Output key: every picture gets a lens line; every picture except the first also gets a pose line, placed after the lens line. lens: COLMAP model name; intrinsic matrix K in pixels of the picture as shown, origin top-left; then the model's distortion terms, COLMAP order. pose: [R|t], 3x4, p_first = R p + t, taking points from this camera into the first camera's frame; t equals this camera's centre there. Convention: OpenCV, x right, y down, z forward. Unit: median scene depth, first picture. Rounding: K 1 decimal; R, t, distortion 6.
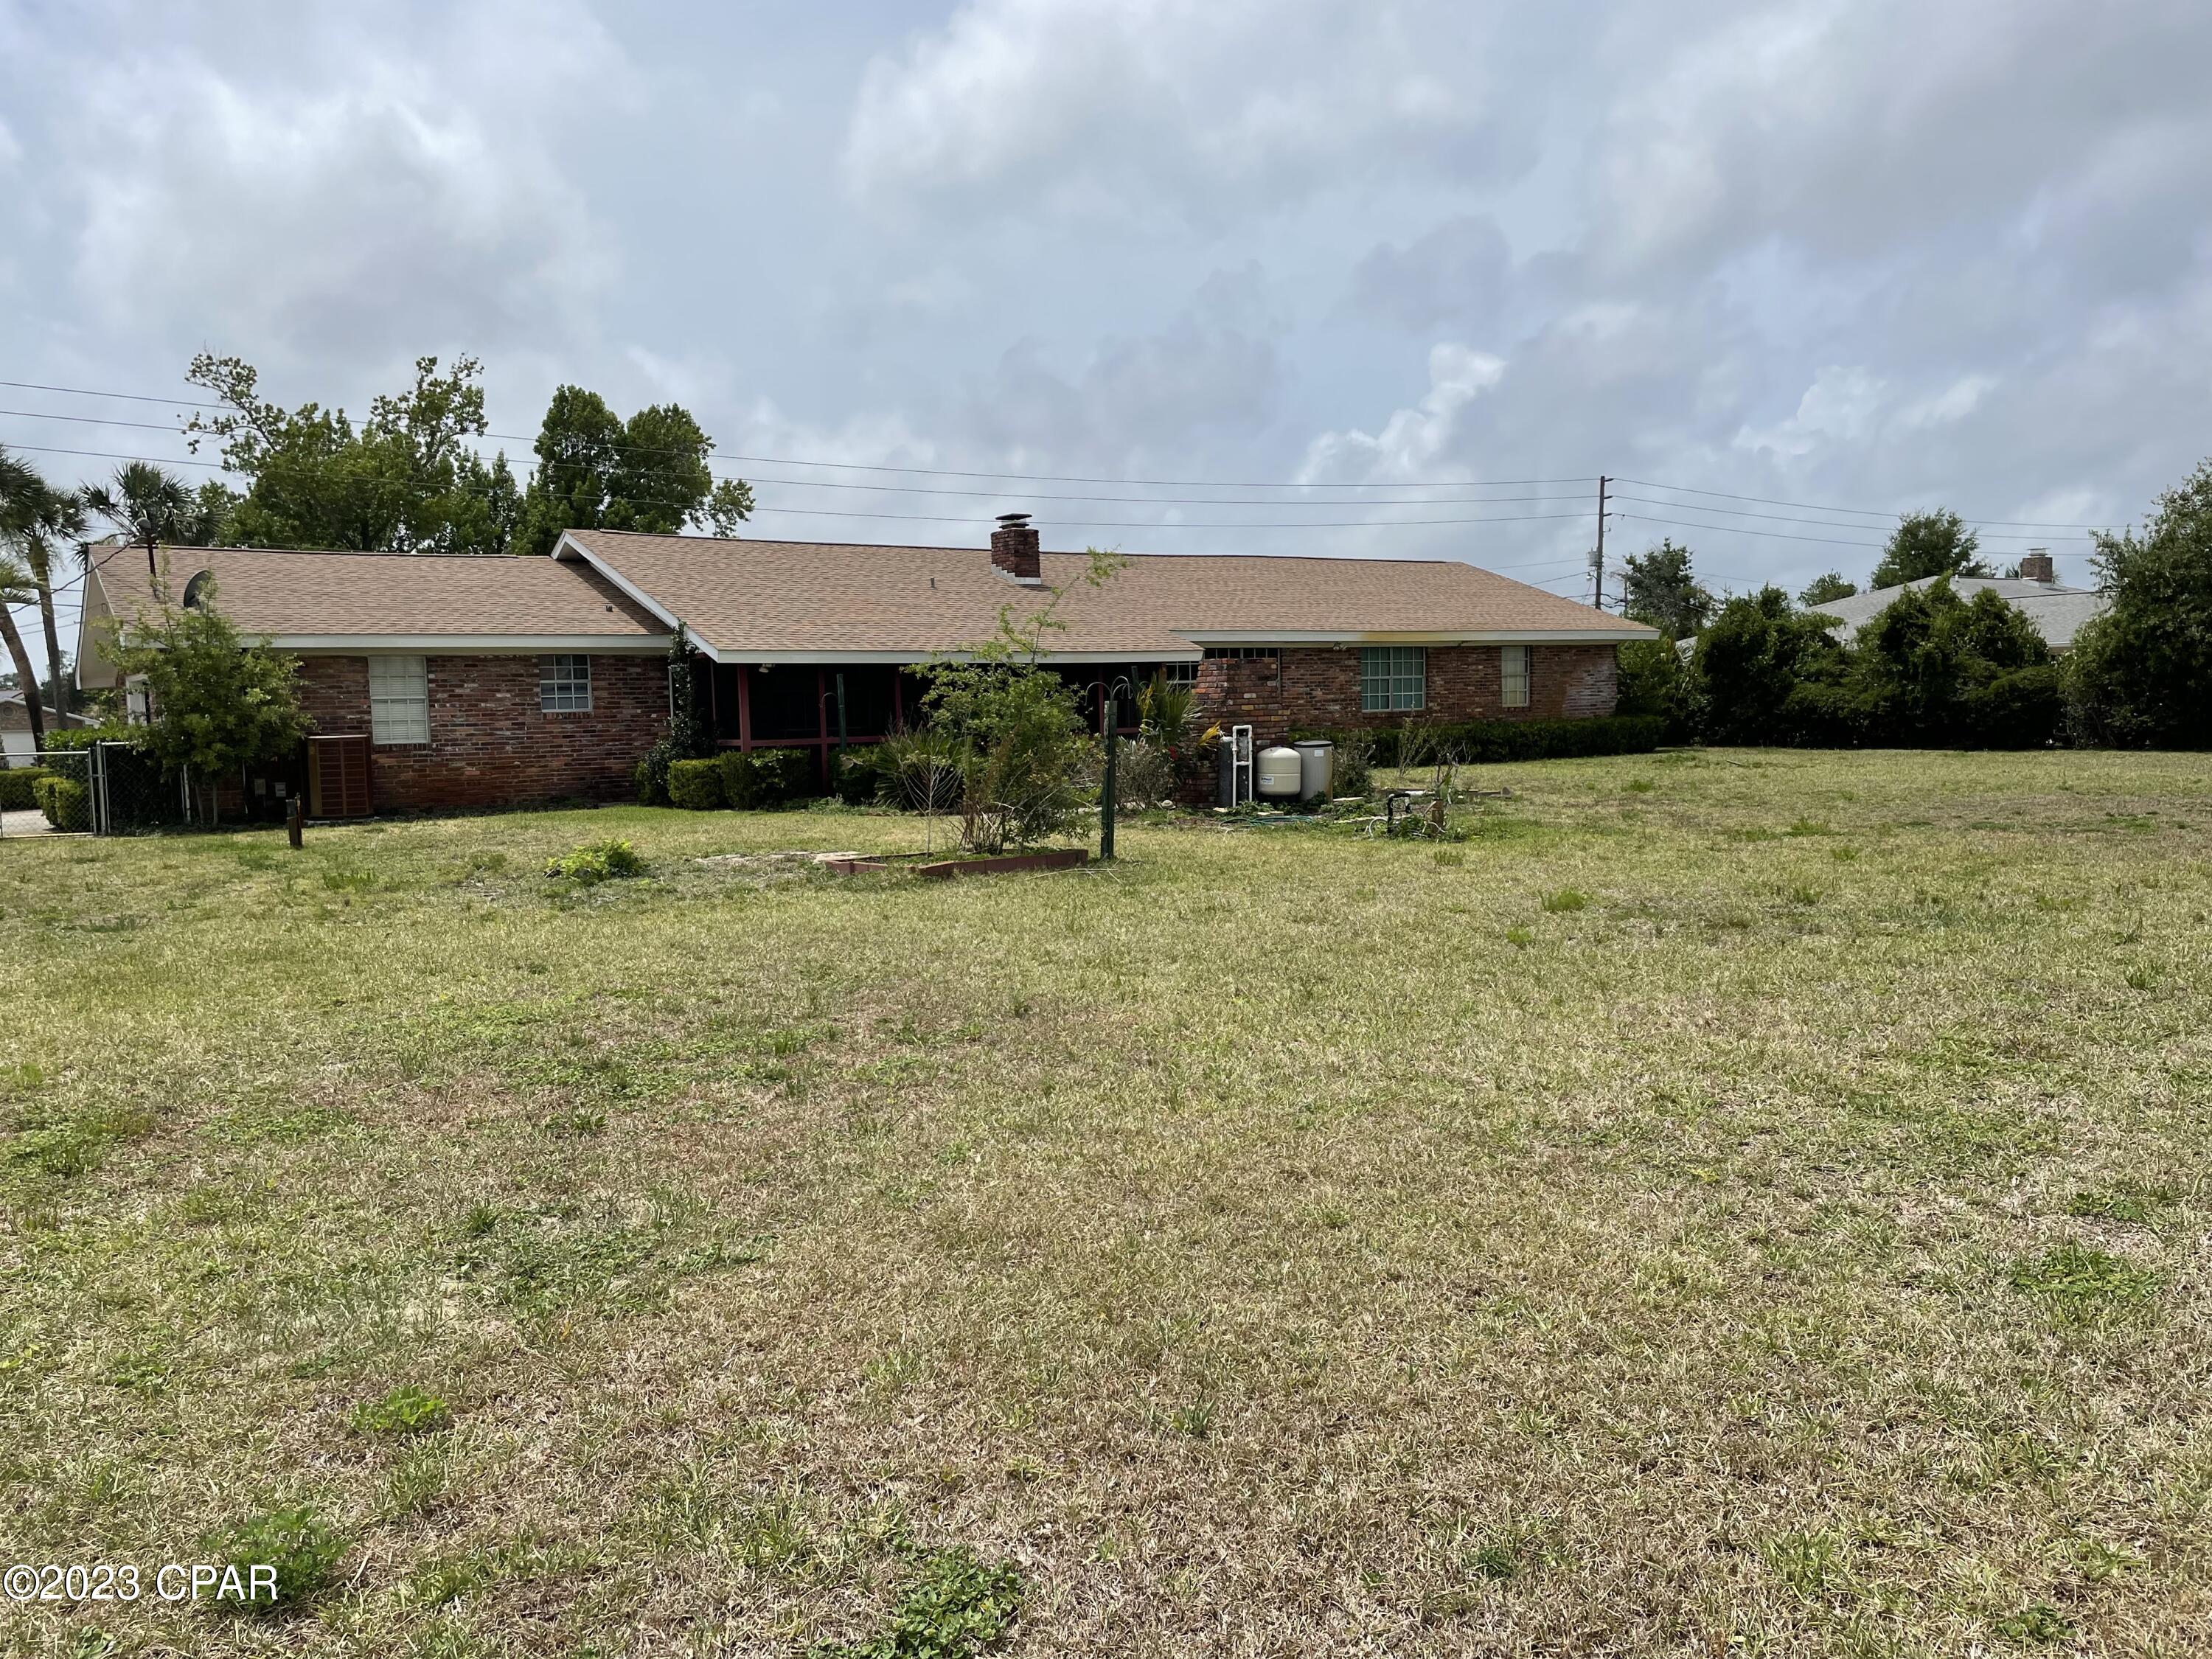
lens RADIAL K [[1677.7, 0, 1118.6], [0, 1677.7, 826.5], [0, 0, 1]] dist [0.089114, -0.113722]
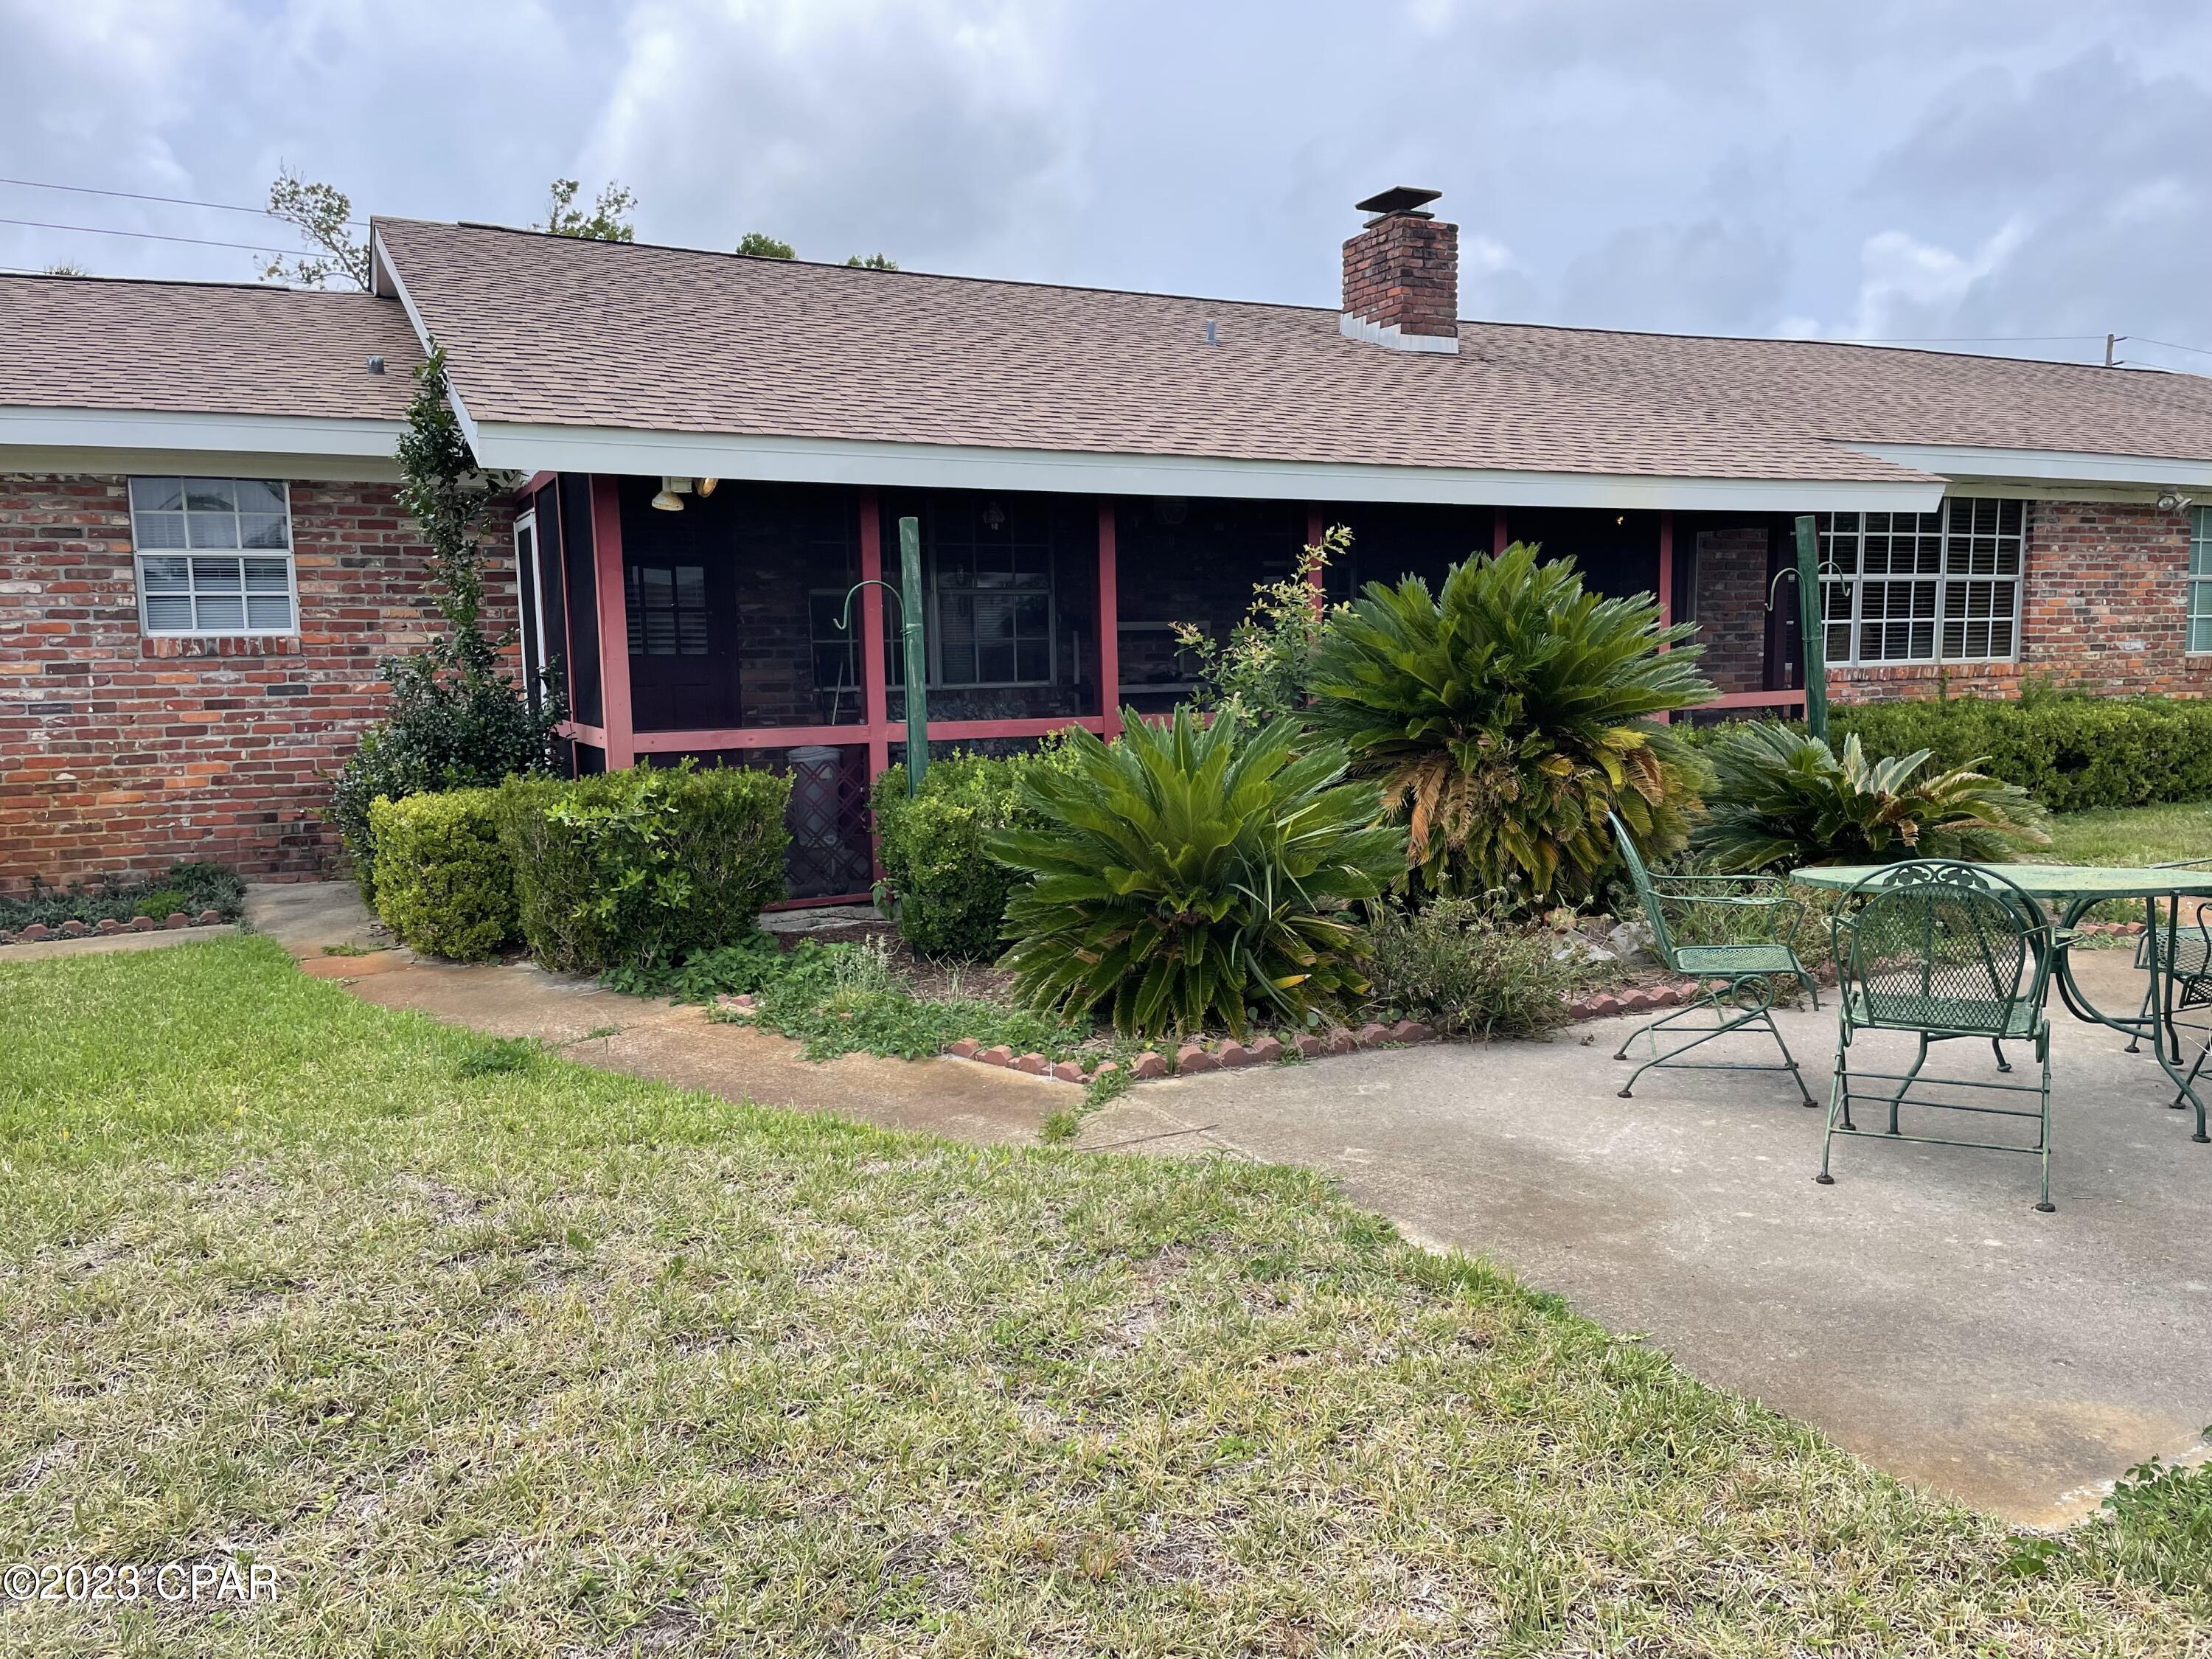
lens RADIAL K [[1677.7, 0, 1118.6], [0, 1677.7, 826.5], [0, 0, 1]] dist [0.089114, -0.113722]
pose [[0.988355, 0.027188, -0.149717, -0.076073], [-0.021510, 0.998991, 0.039415, -0.044779], [0.150638, -0.035735, 0.987943, 0.655689]]
